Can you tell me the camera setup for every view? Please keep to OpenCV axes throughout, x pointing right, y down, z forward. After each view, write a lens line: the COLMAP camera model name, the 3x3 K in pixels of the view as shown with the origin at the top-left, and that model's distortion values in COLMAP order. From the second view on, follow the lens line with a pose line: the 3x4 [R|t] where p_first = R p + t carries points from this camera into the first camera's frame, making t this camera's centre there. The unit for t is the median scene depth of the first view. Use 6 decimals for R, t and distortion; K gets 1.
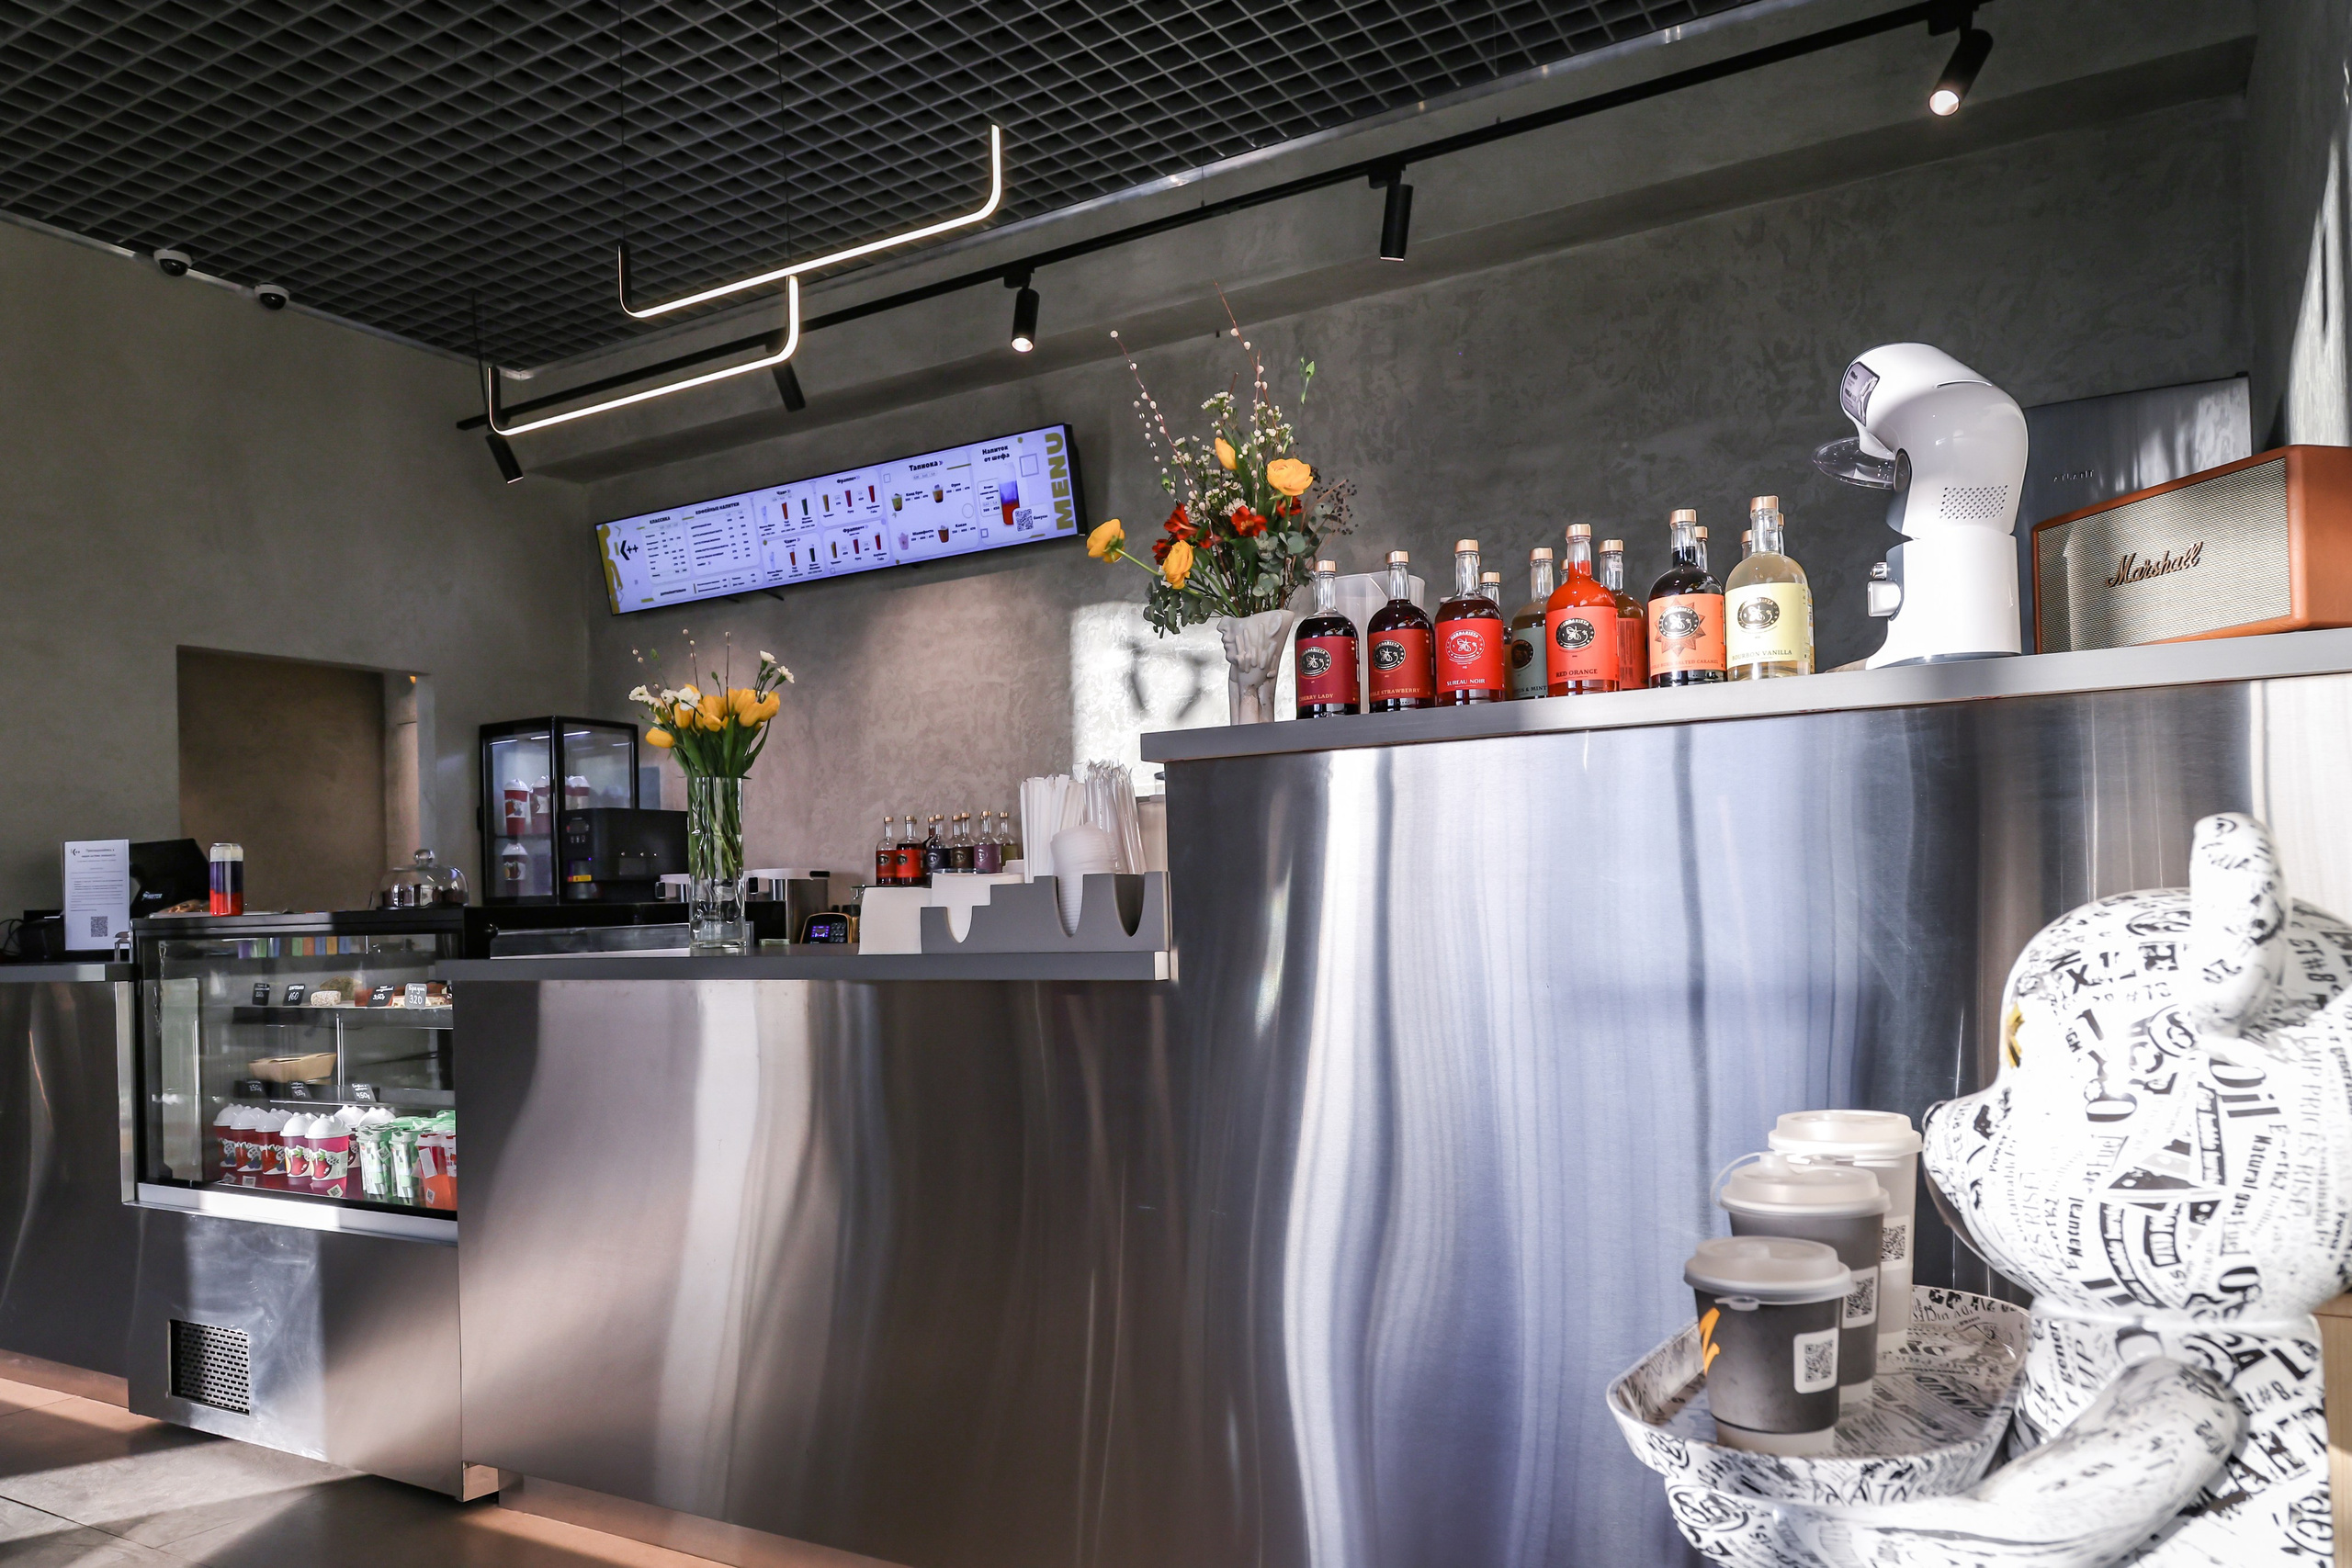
lens RADIAL K [[1619.5, 0, 1157.5], [0, 1619.5, 866.8], [0, 0, 1]] dist [0.003108, 0.003585]
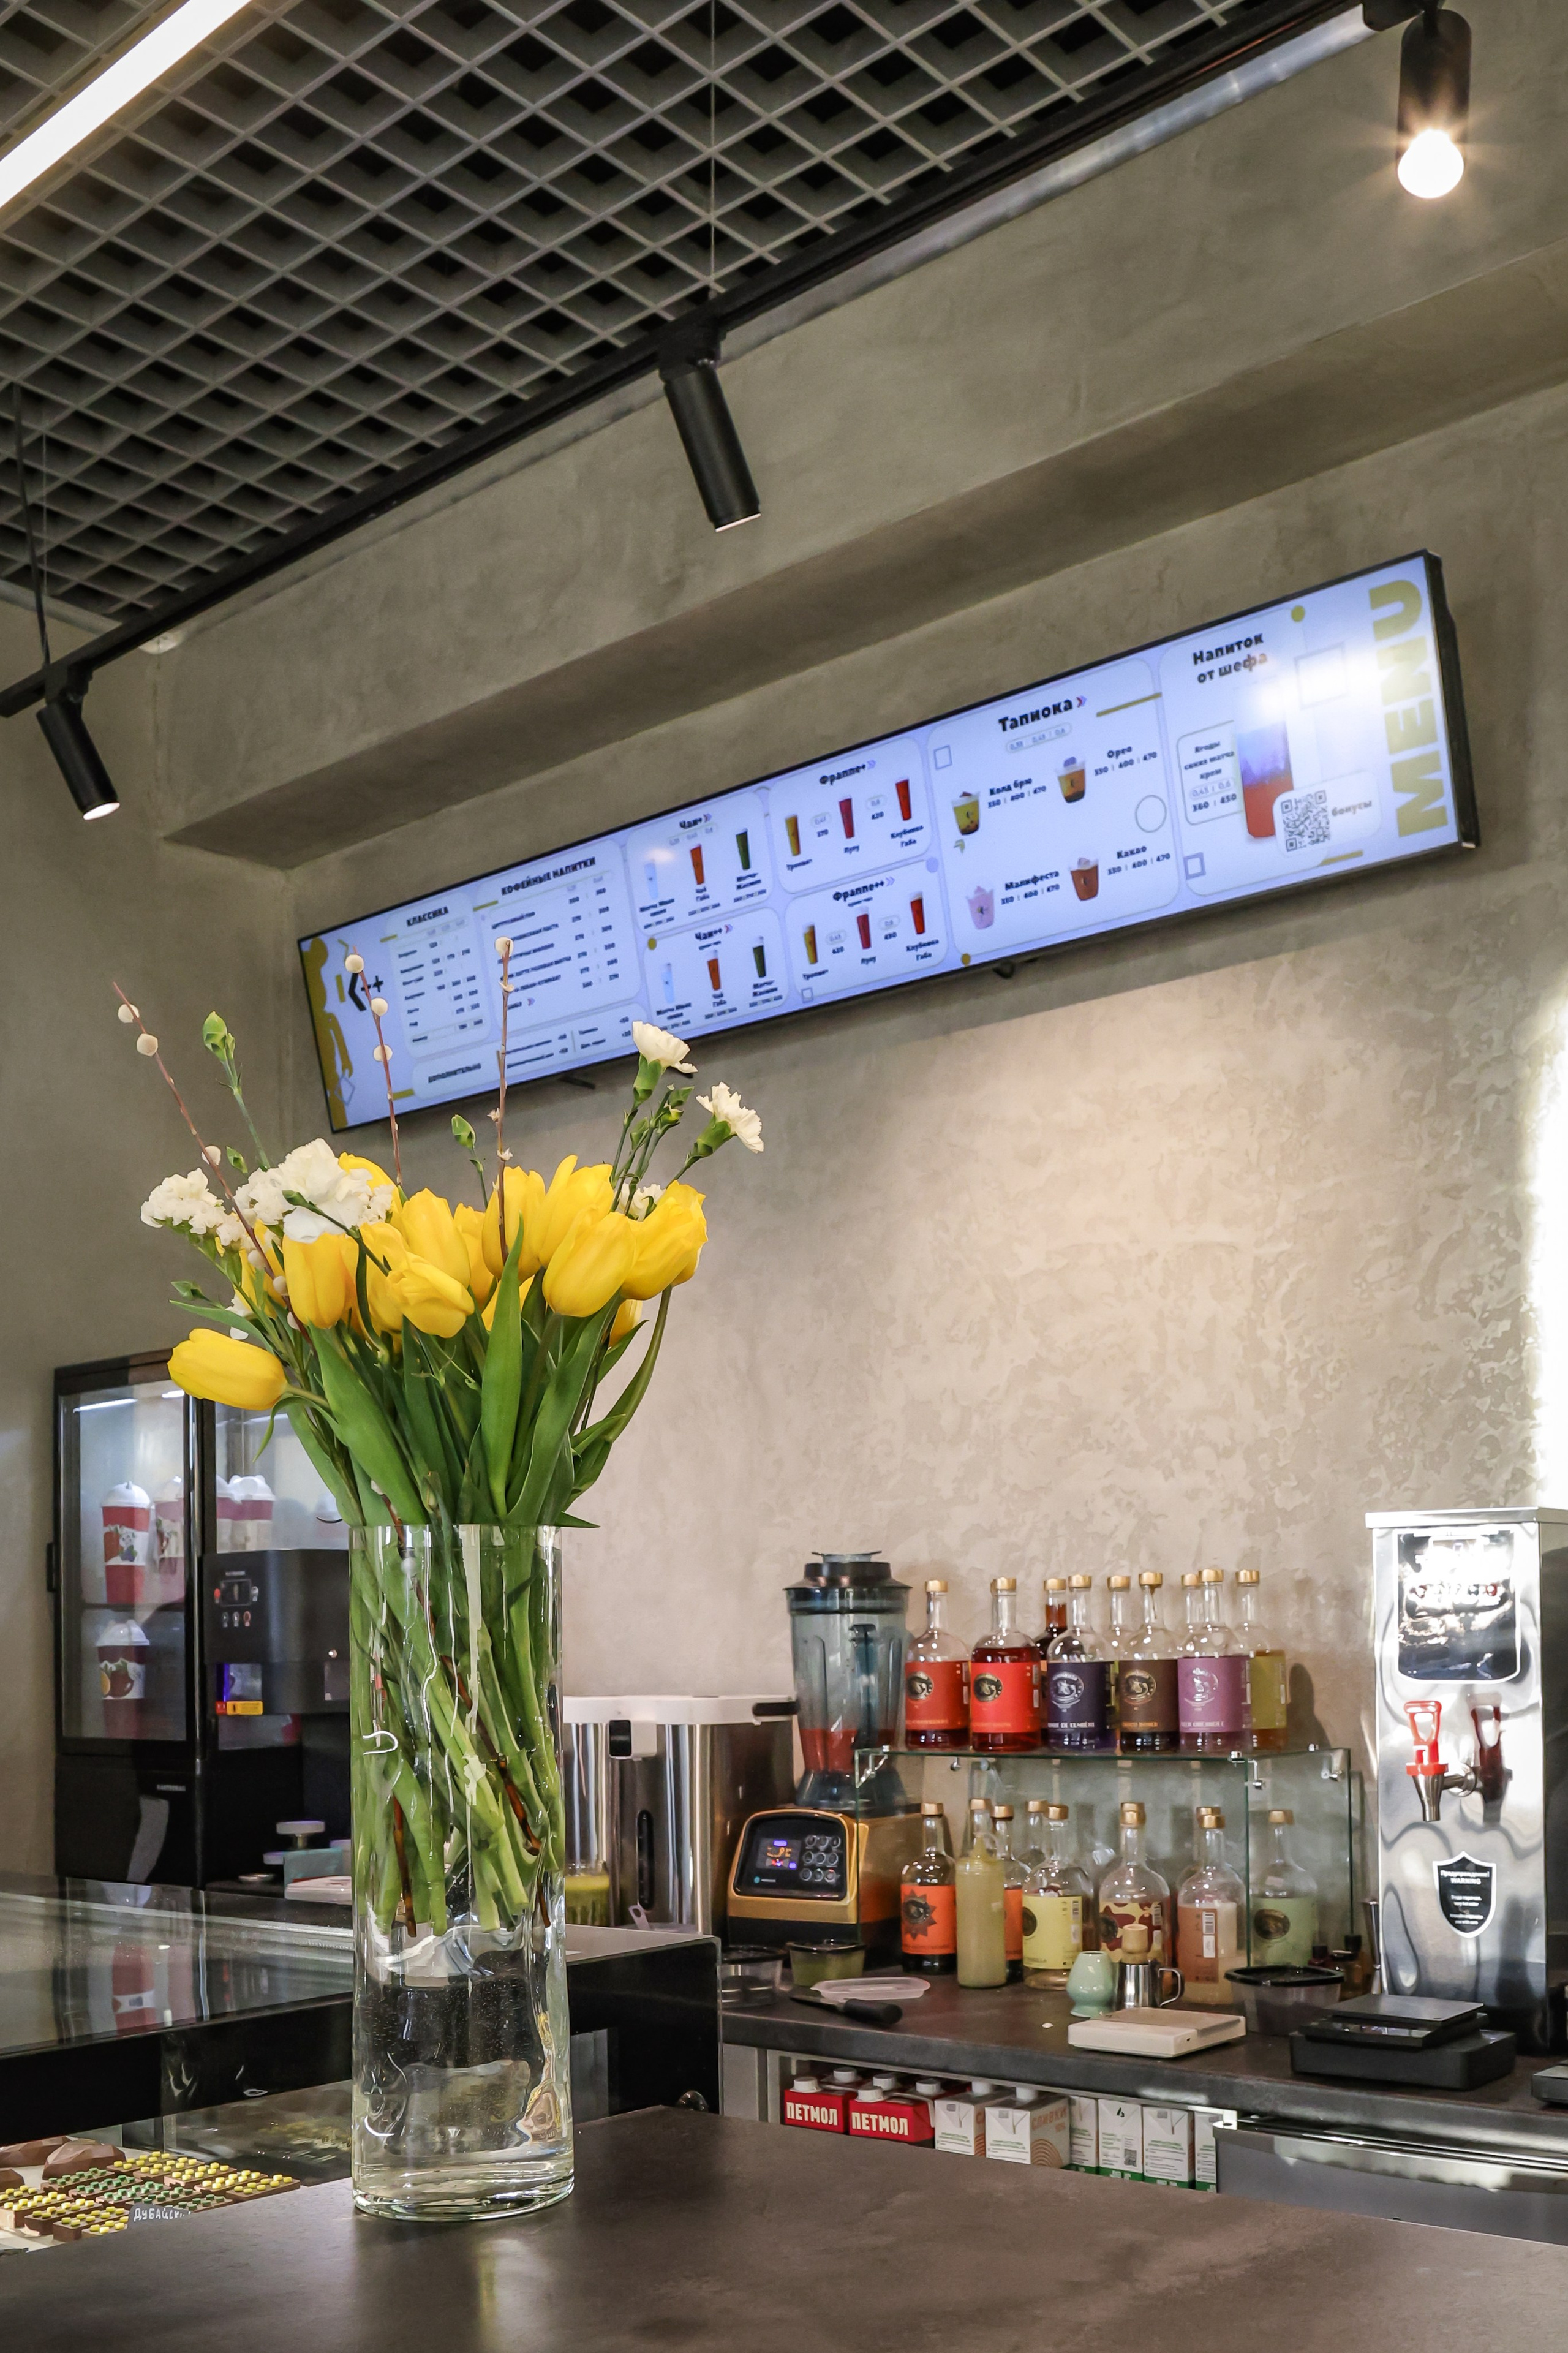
lens RADIAL K [[2290.9, 0, 854.4], [0, 2290.9, 1531.7], [0, 0, 1]] dist [-0.026590, 0.000000]
pose [[0.989689, -0.000698, -0.143230, -0.112855], [-0.002094, 0.999811, -0.019340, -0.032927], [0.143216, 0.019440, 0.989501, 0.452027]]
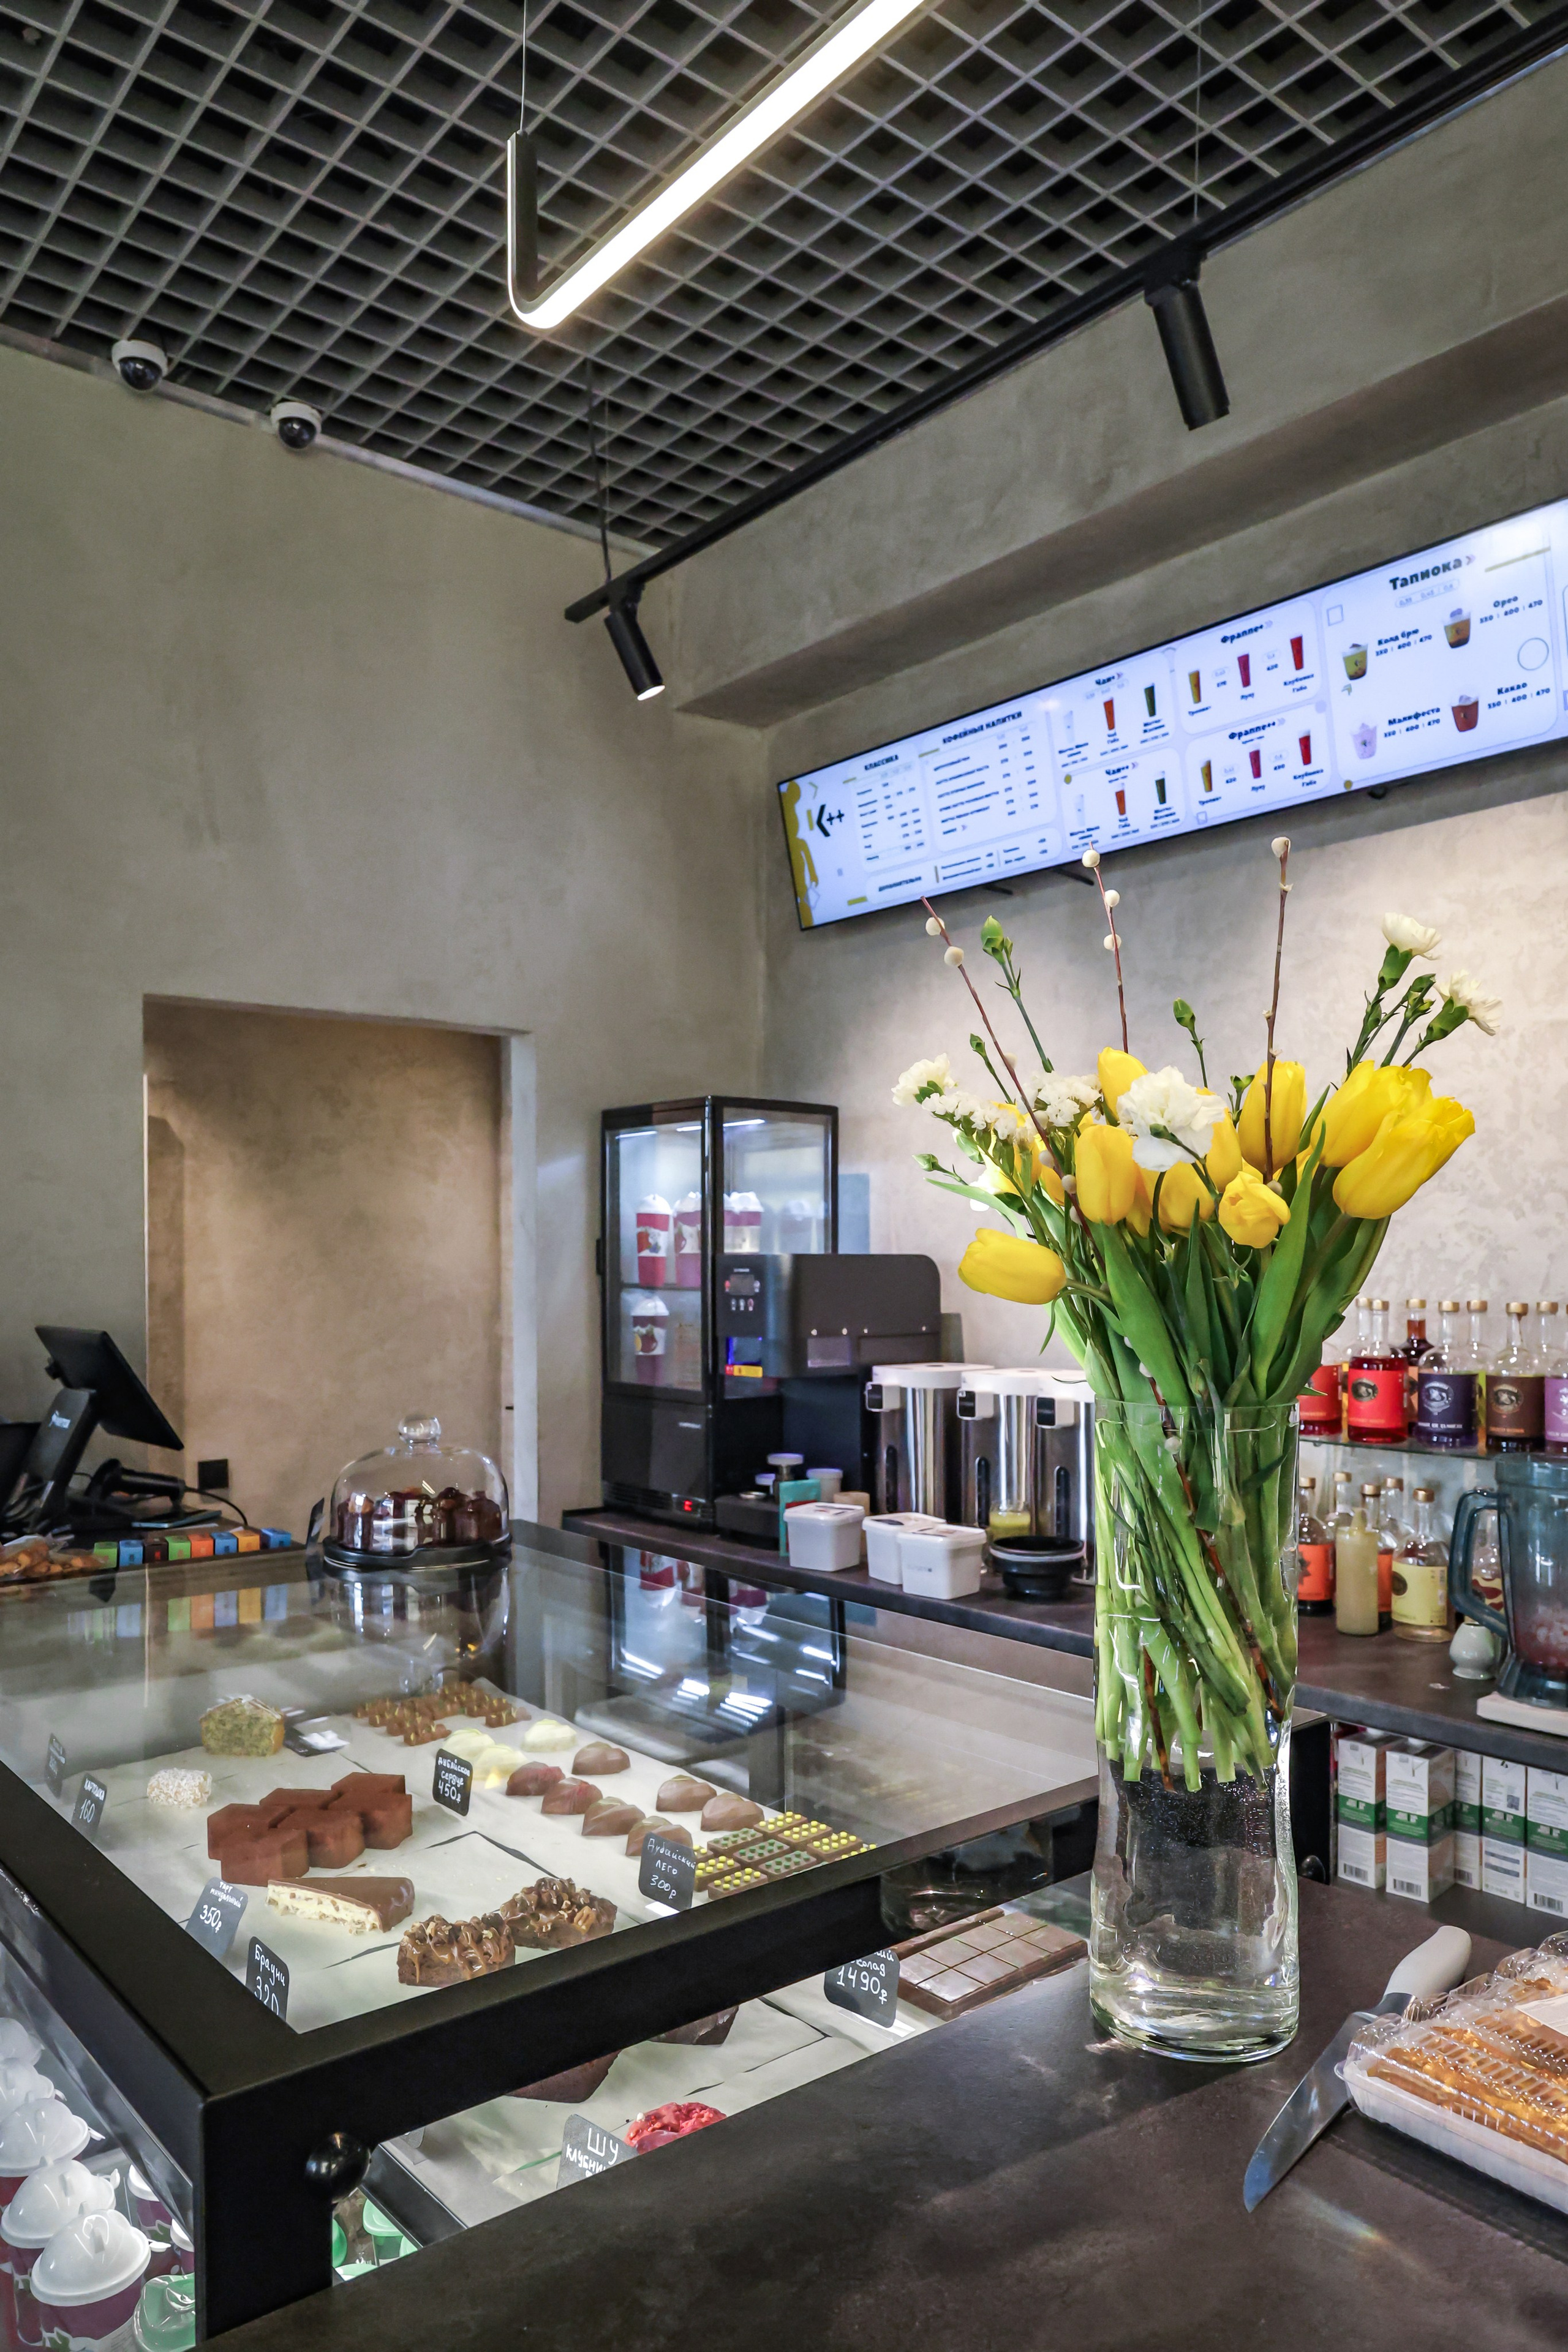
lens RADIAL K [[1619.7, 0, 755.9], [0, 1619.7, 1270.1], [0, 0, 1]] dist [0.003108, 0.003585]
pose [[0.941795, 0.027200, -0.335086, -0.172853], [-0.016019, 0.999220, 0.036088, -0.057225], [0.335806, -0.028620, 0.941496, 0.495820]]
